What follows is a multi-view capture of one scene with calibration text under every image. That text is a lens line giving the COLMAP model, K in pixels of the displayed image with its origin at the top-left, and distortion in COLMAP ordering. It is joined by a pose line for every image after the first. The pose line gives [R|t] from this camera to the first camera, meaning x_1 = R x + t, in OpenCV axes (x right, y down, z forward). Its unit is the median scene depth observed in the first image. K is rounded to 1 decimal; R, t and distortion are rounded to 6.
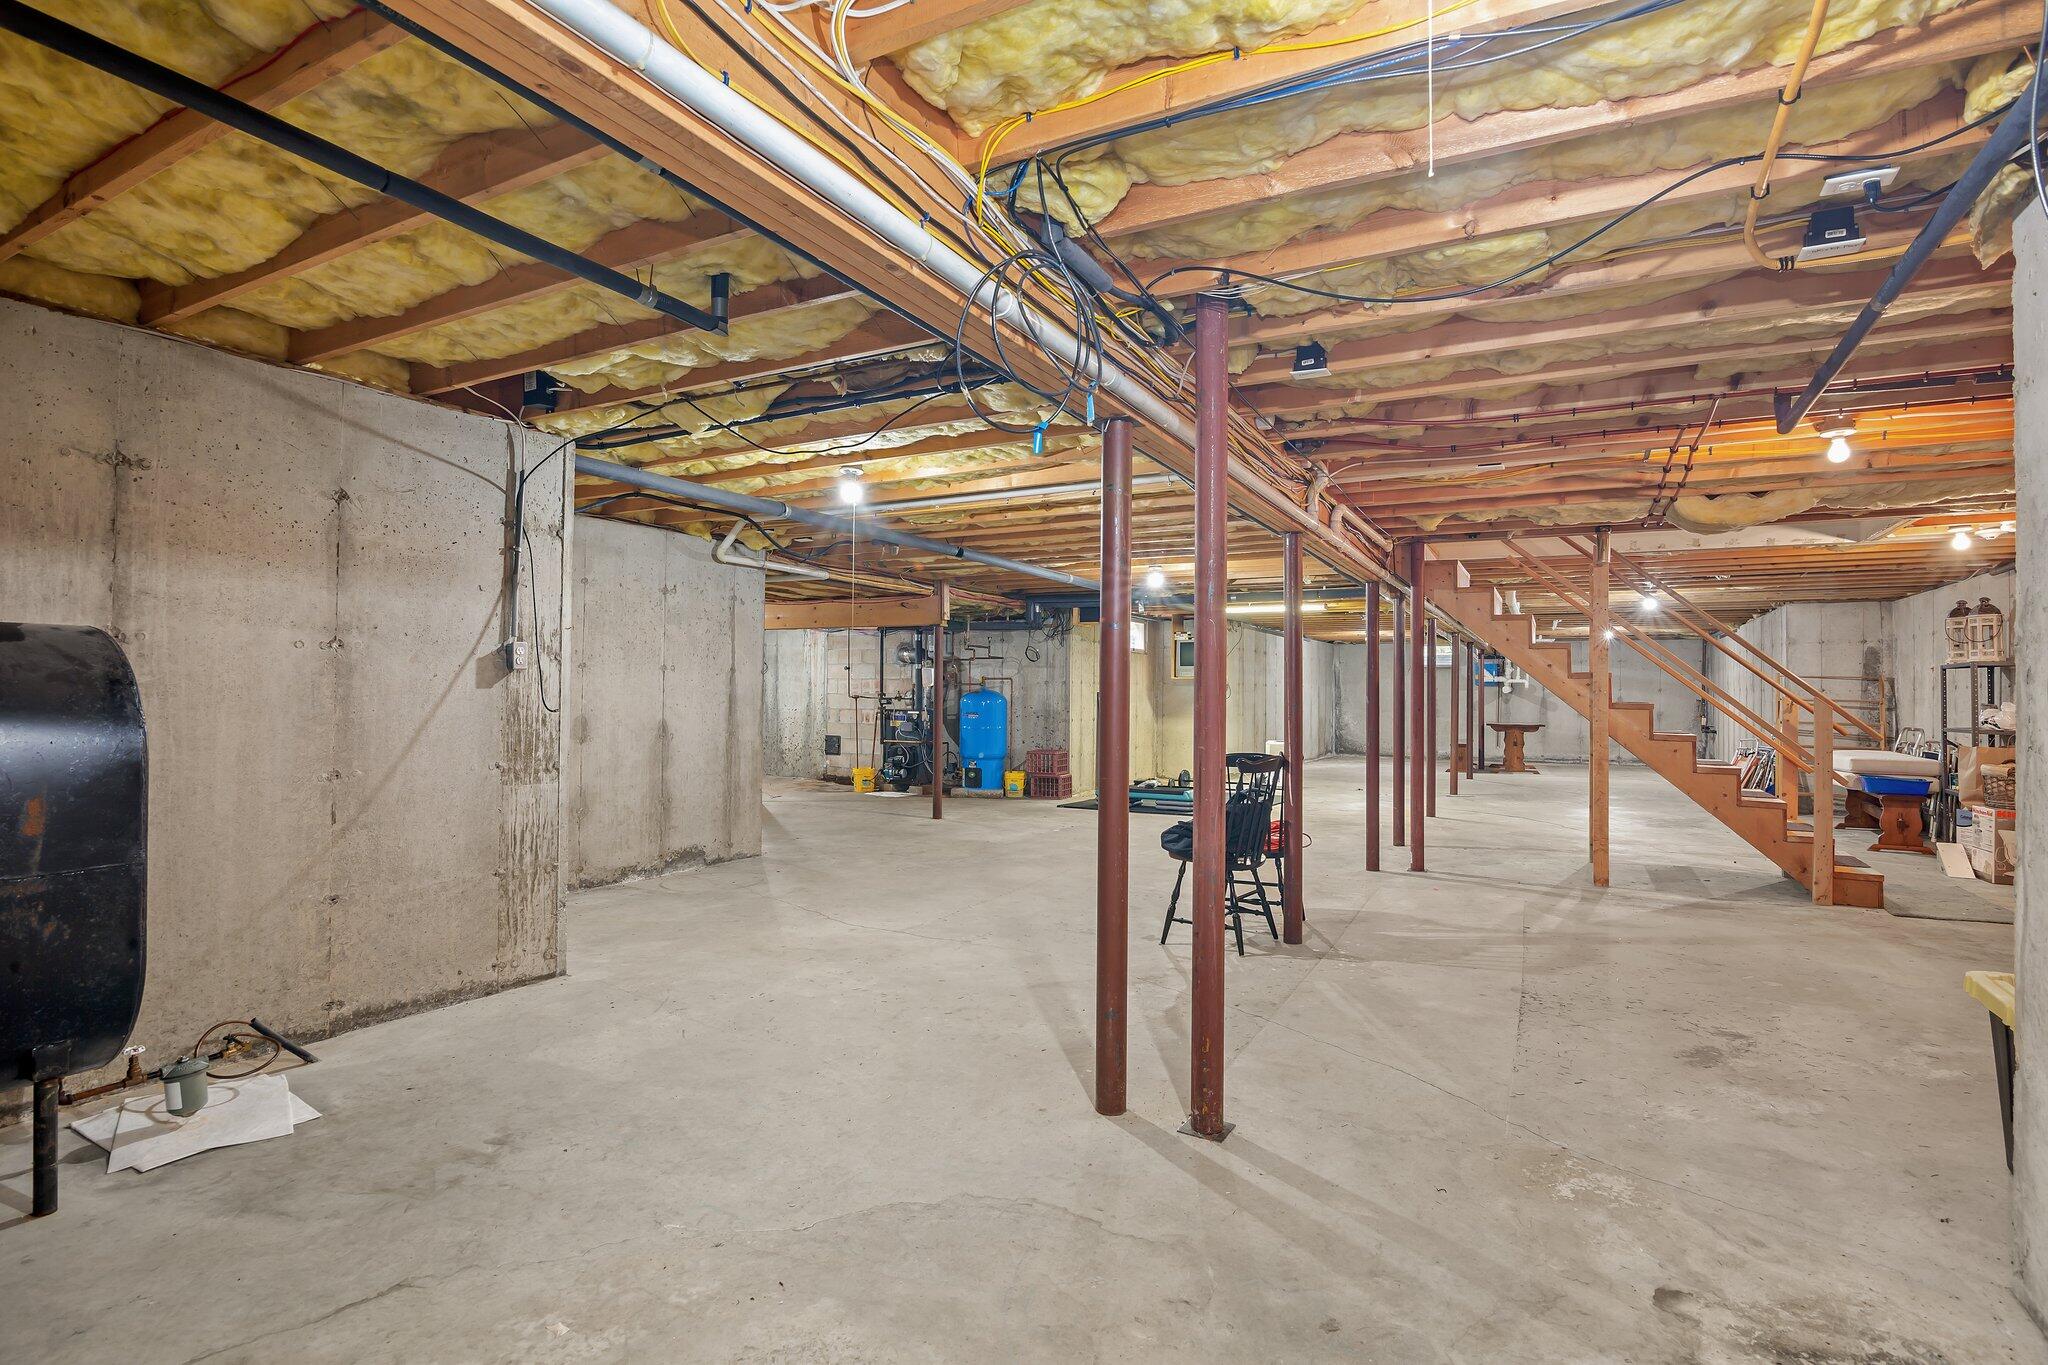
lens RADIAL K [[1027.0, 0, 1023.8], [0, 1027.0, 678.9], [0, 0, 1]] dist [-0.018553, -0.000240]
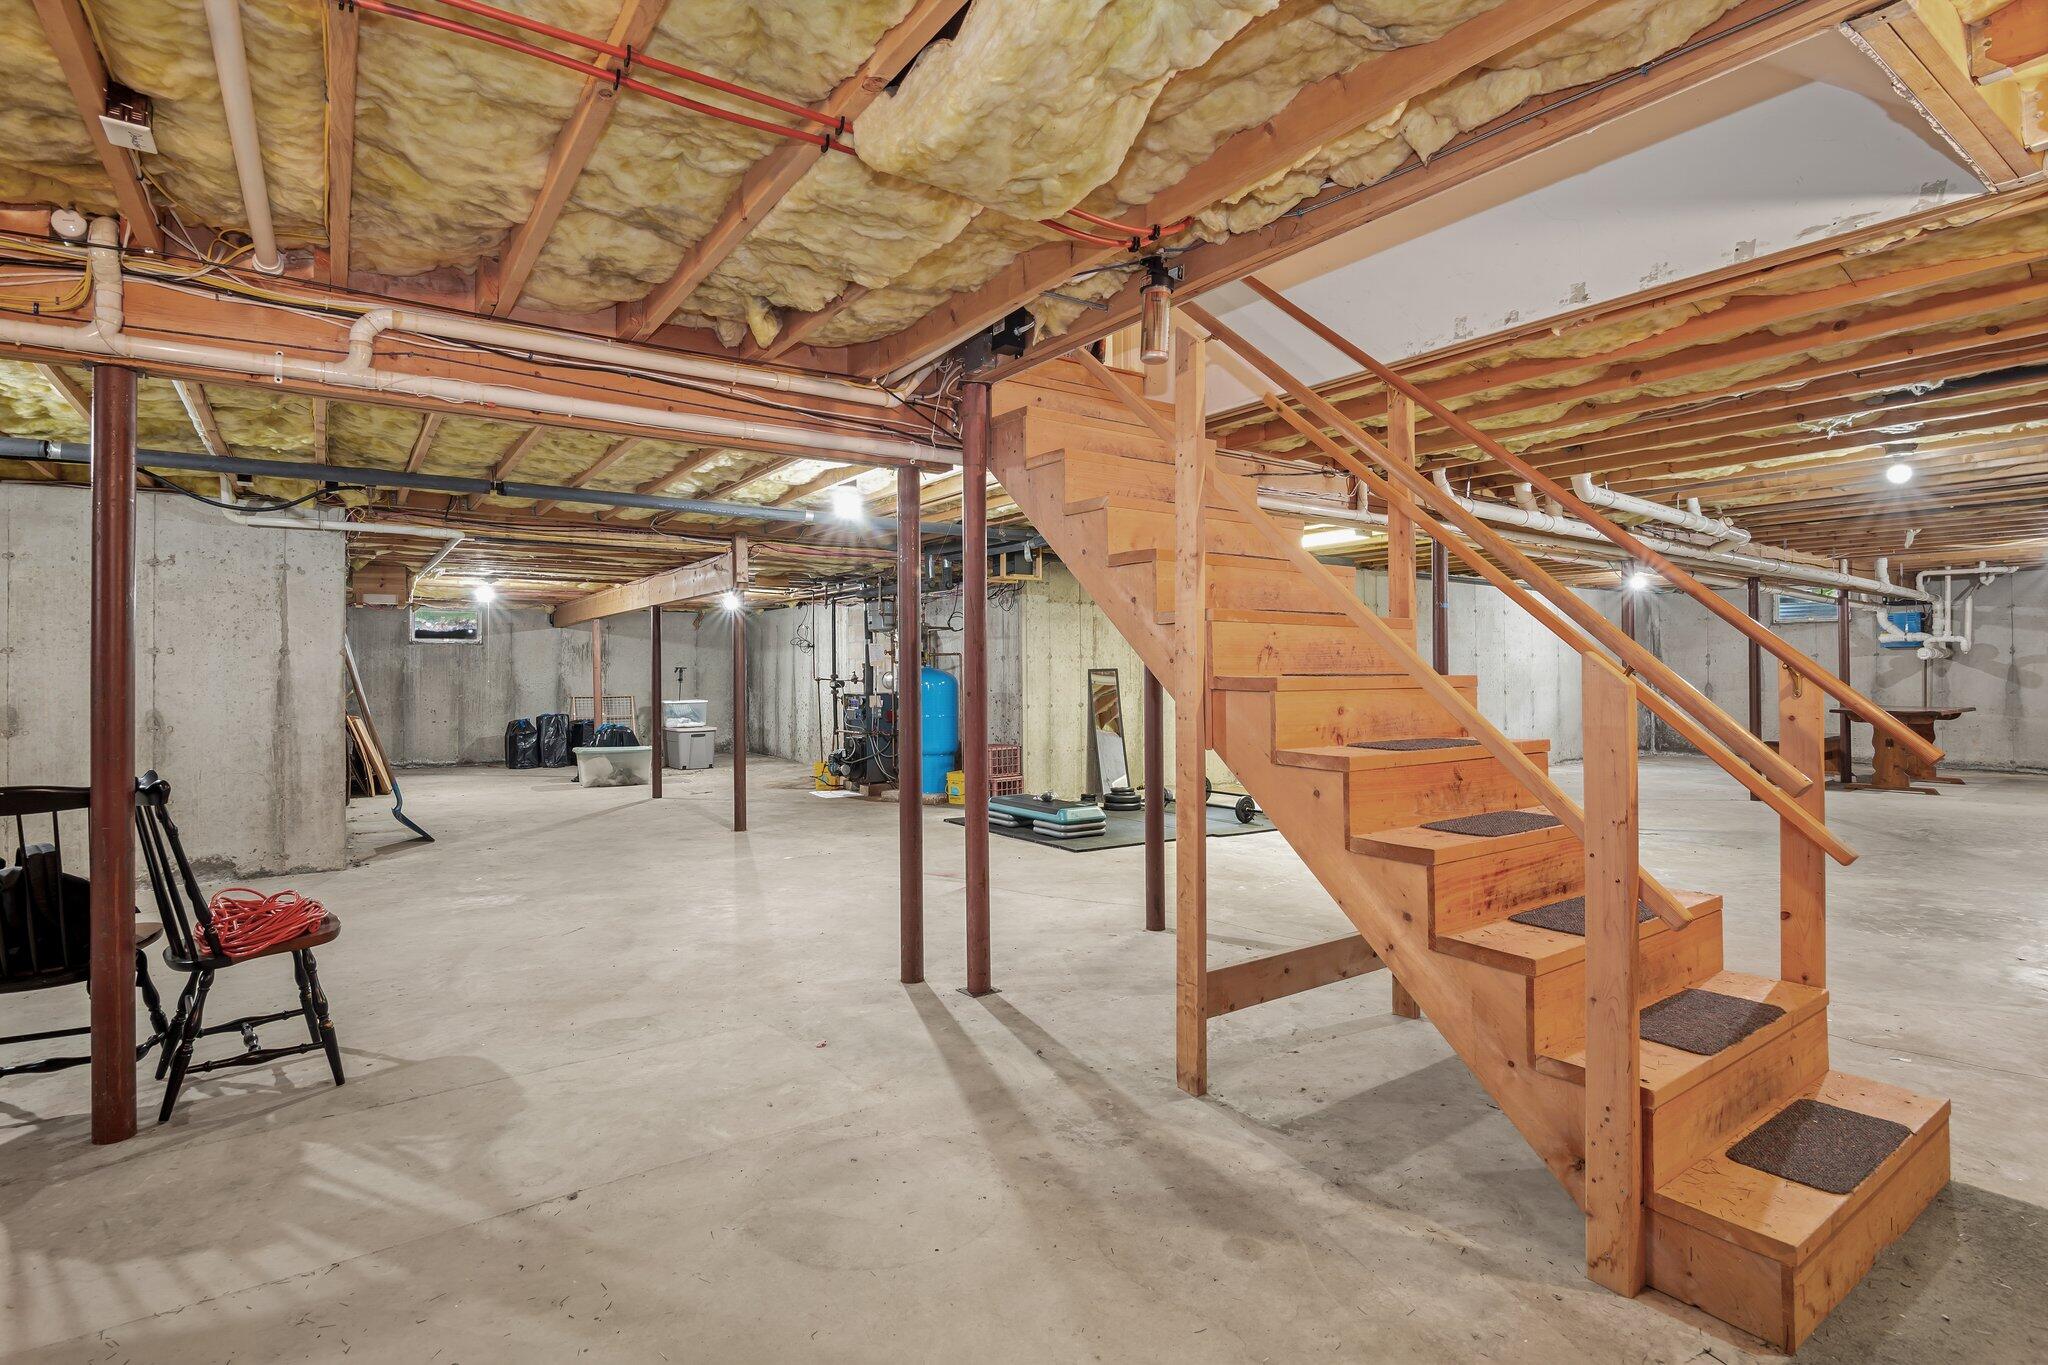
lens RADIAL K [[1027.0, 0, 1023.8], [0, 1027.0, 678.9], [0, 0, 1]] dist [-0.018553, -0.000240]
pose [[0.894546, -0.012565, -0.446799, 0.448333], [0.020748, 0.999695, 0.013427, 0.010829], [0.446494, -0.021281, 0.894534, 0.361838]]
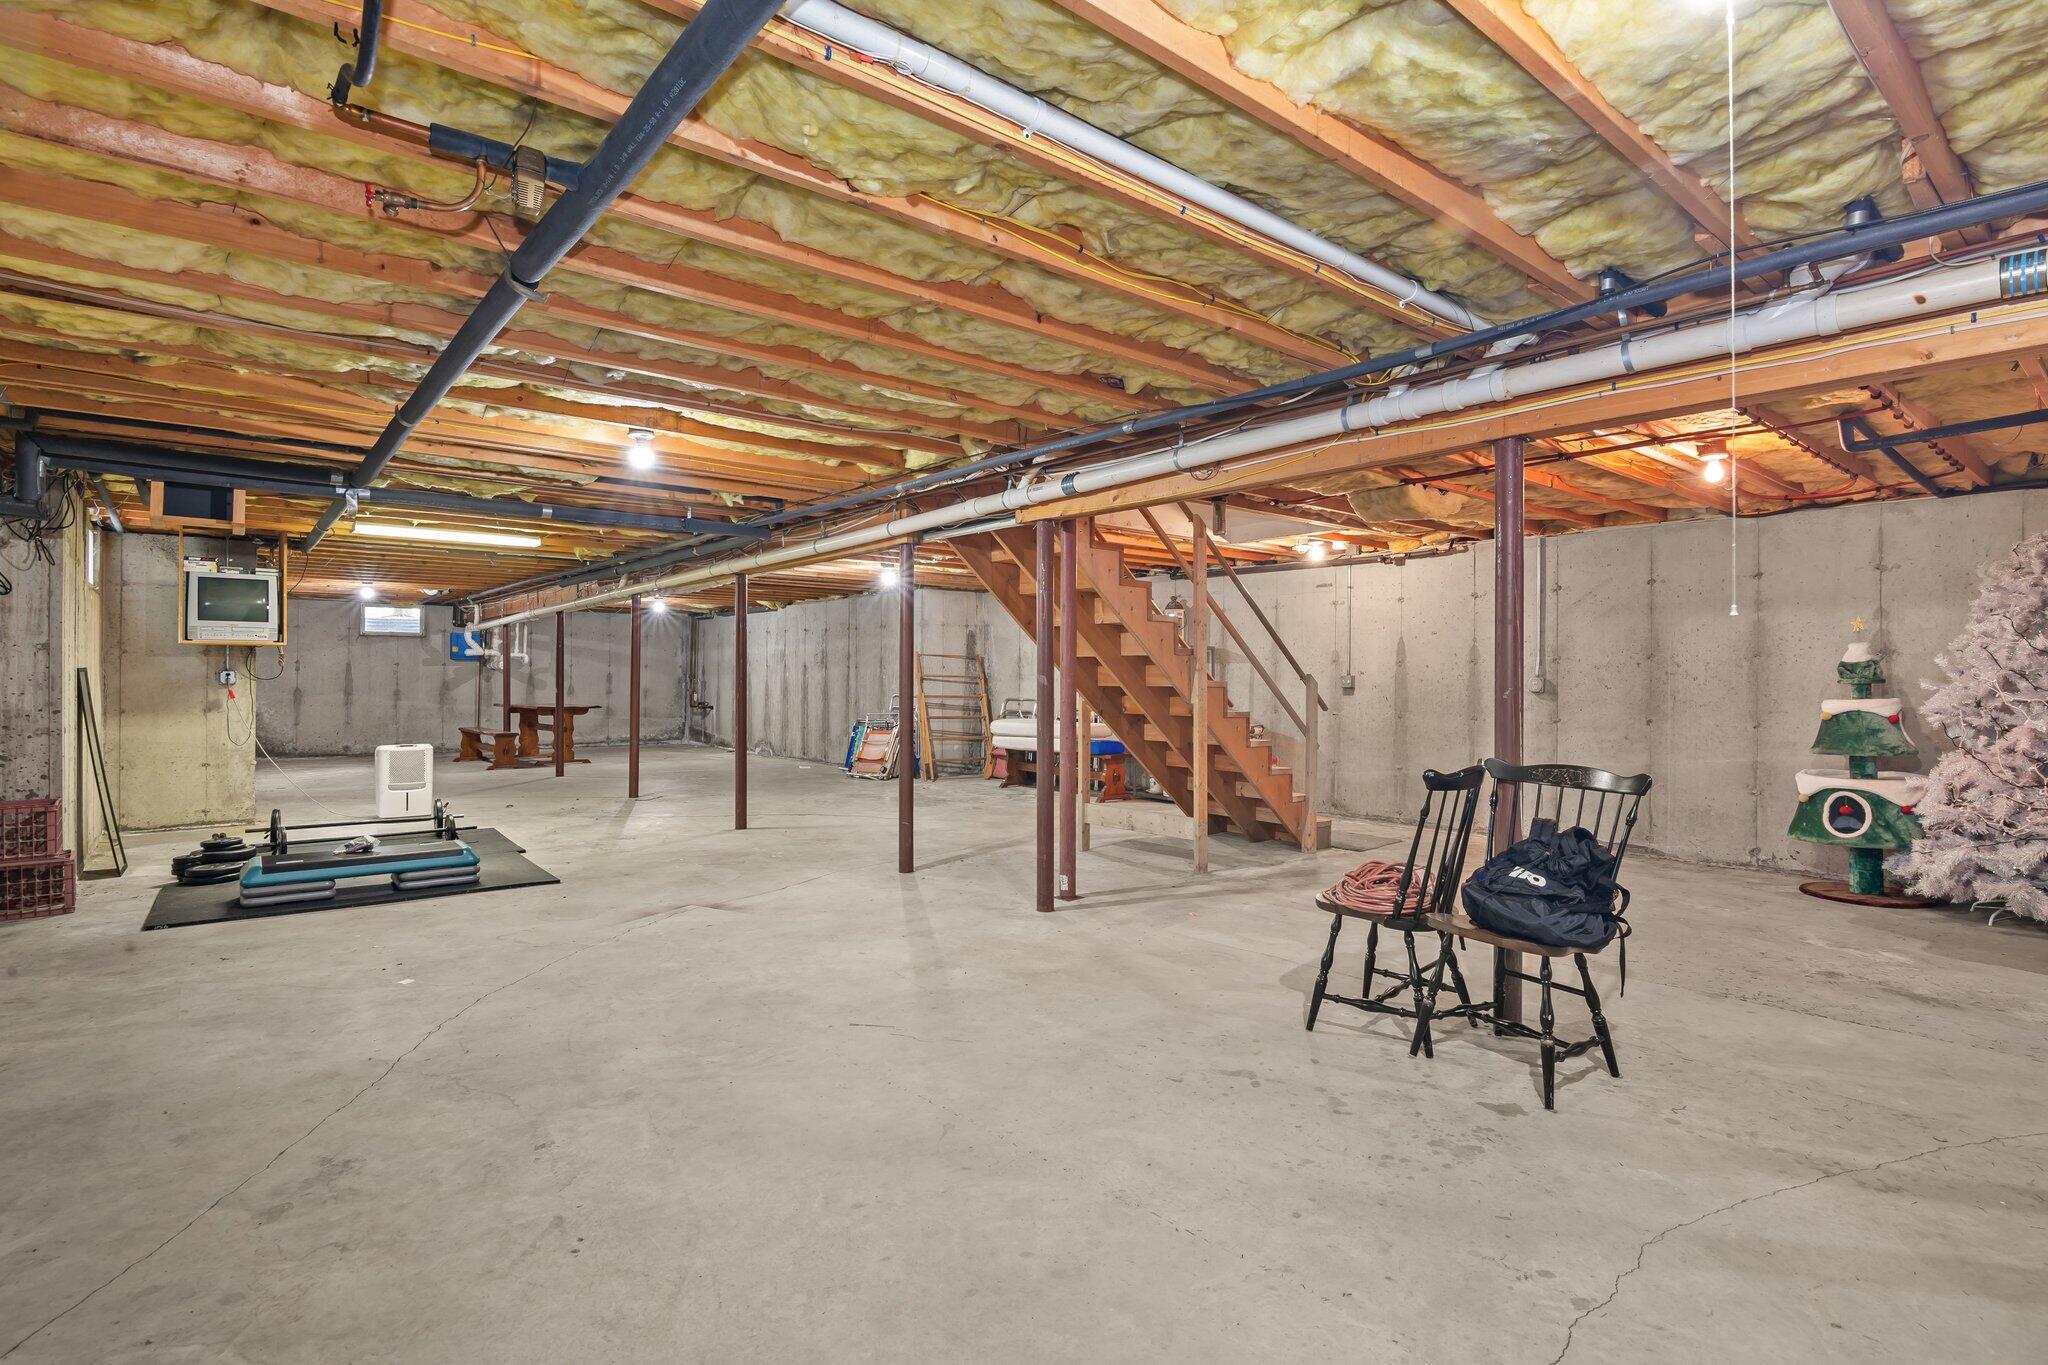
lens RADIAL K [[1027.0, 0, 1023.8], [0, 1027.0, 678.9], [0, 0, 1]] dist [-0.018553, -0.000240]
pose [[0.363599, -0.008157, 0.931520, -0.238862], [-0.013073, 0.999819, 0.013858, 0.007182], [-0.931464, -0.017217, 0.363427, 0.512881]]
